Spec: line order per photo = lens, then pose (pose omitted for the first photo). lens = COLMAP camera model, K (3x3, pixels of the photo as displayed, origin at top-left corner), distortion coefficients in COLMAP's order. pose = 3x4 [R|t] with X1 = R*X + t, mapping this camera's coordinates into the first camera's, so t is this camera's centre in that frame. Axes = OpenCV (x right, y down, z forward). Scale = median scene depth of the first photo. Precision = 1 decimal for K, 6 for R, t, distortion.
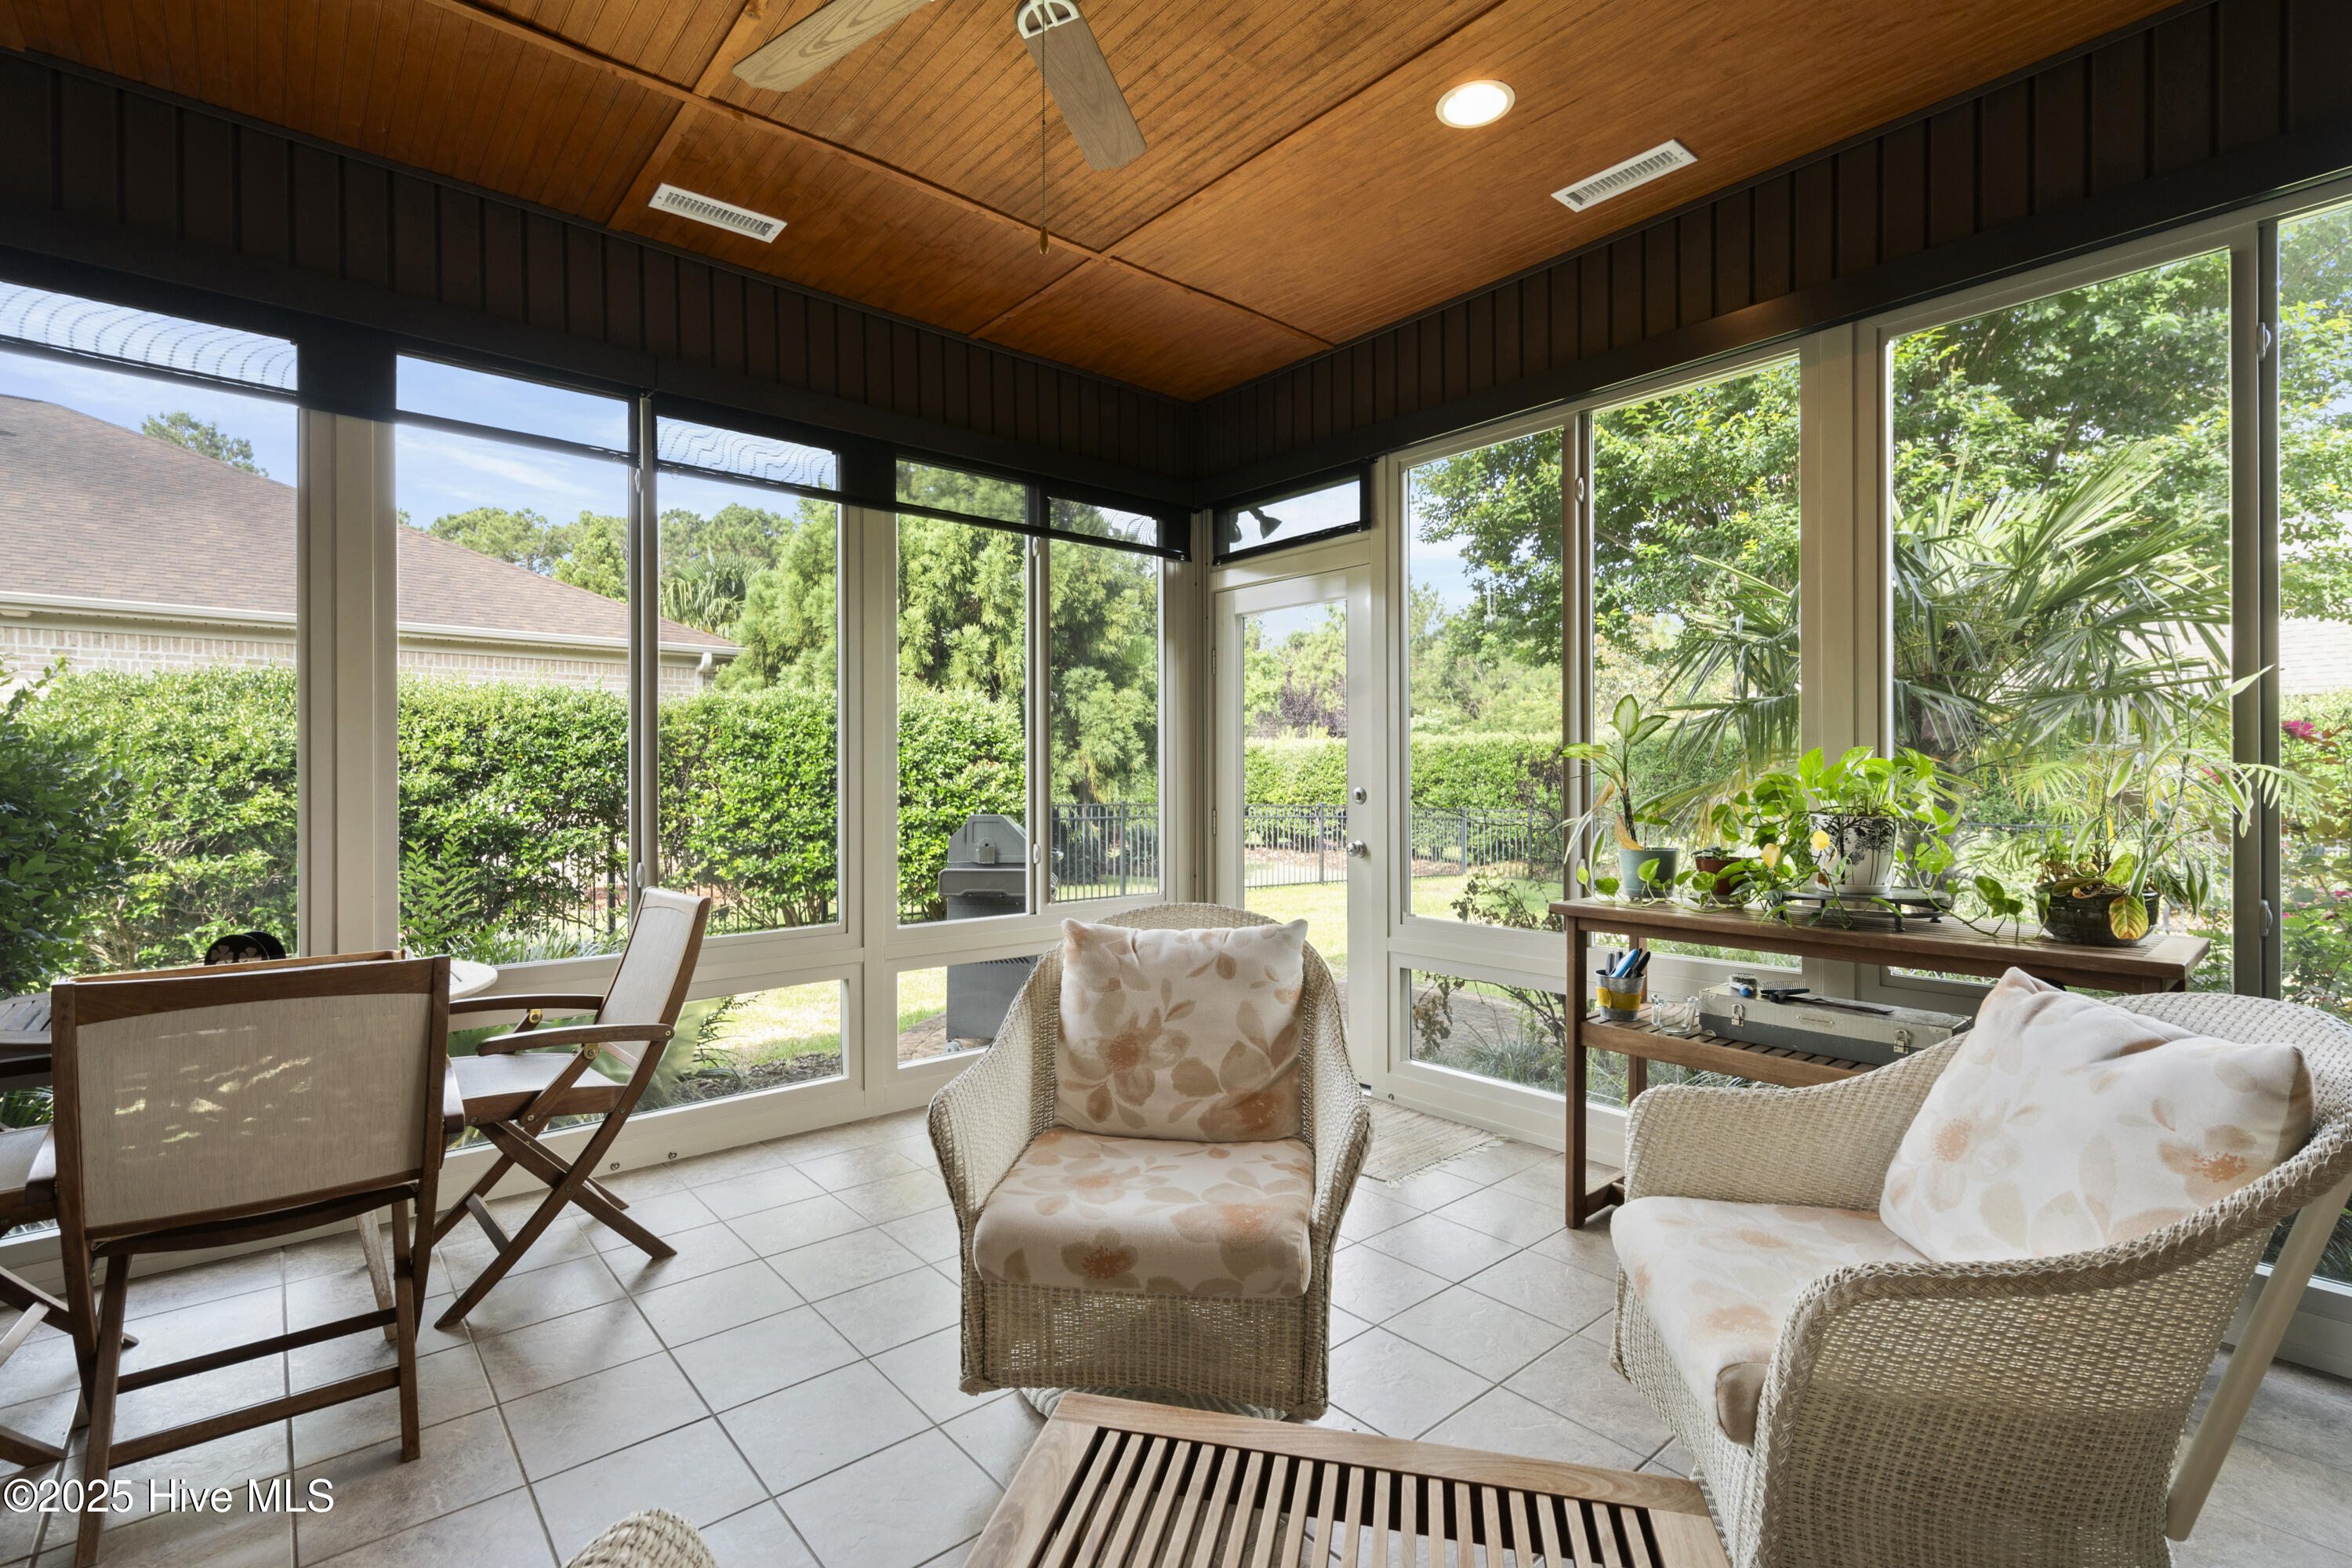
lens RADIAL K [[1059.1, 0, 1196.5], [0, 1059.1, 789.2], [0, 0, 1]] dist [-0.000067, 0.000496]
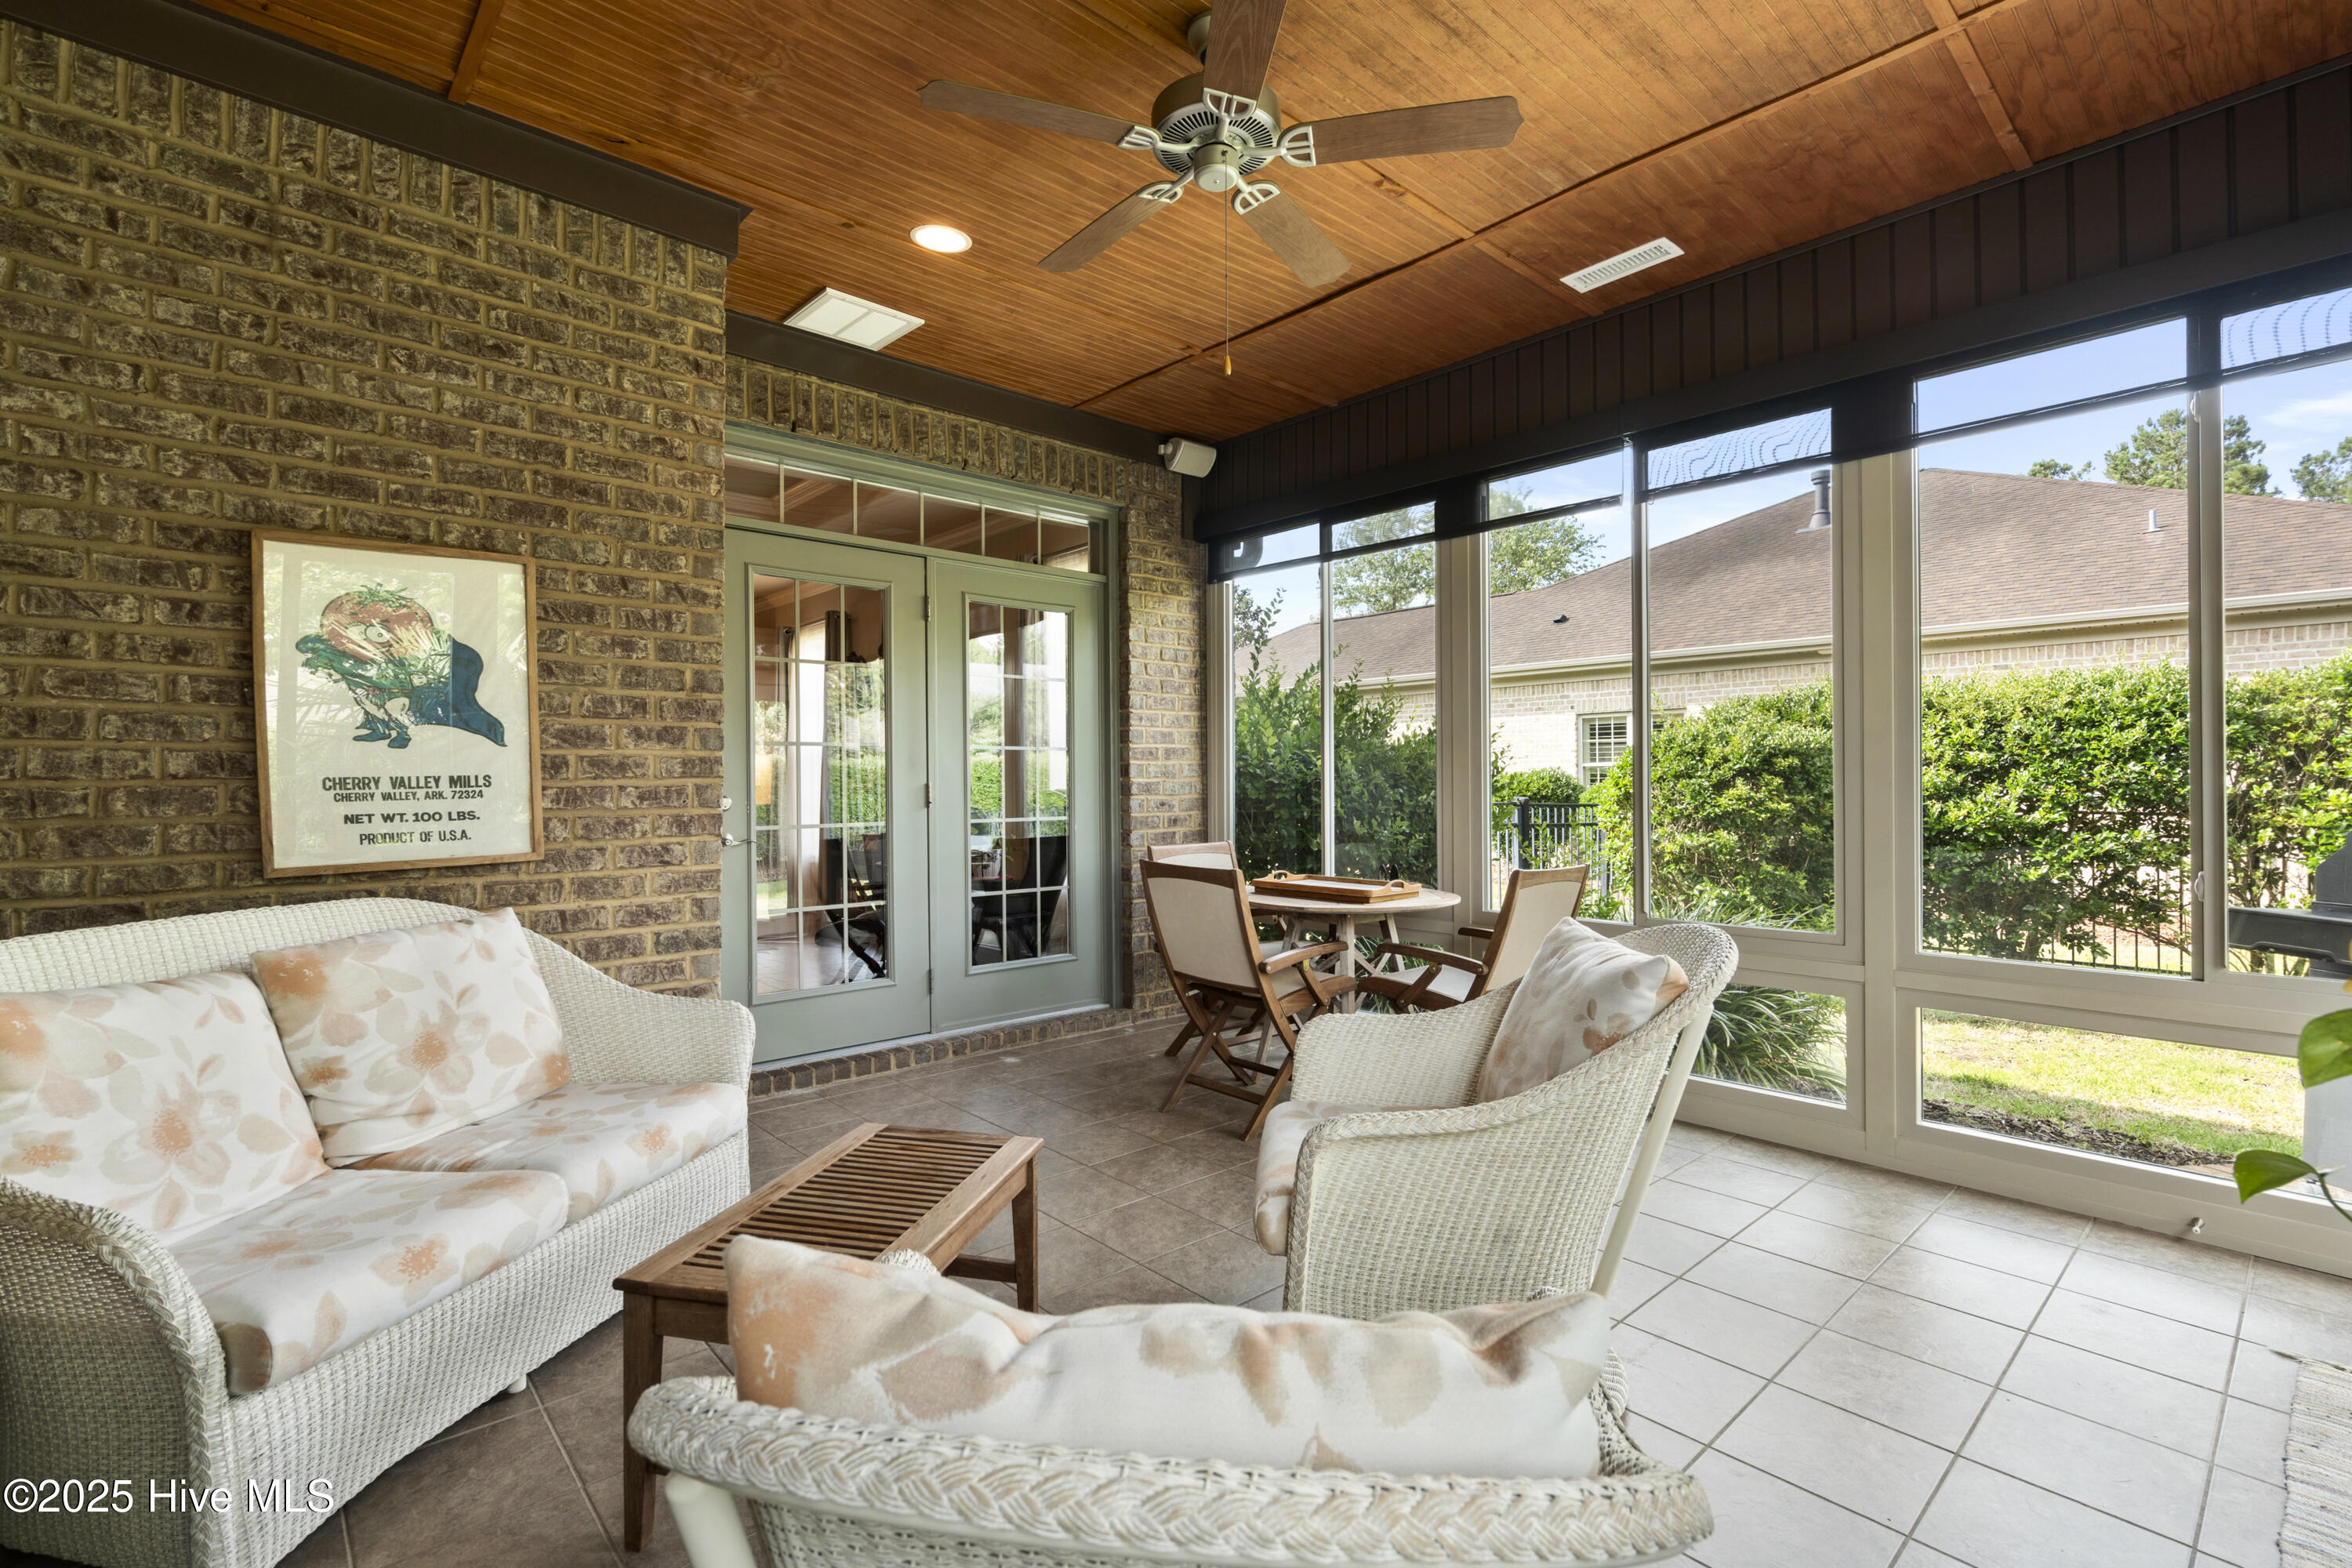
lens RADIAL K [[1059.1, 0, 1198.0], [0, 1059.1, 778.0], [0, 0, 1]] dist [-0.000067, 0.000496]
pose [[0.021348, -0.003021, -0.999768, 0.300351], [-0.008029, 0.999963, -0.003193, 0.002536], [0.999740, 0.008095, 0.021323, 0.243273]]
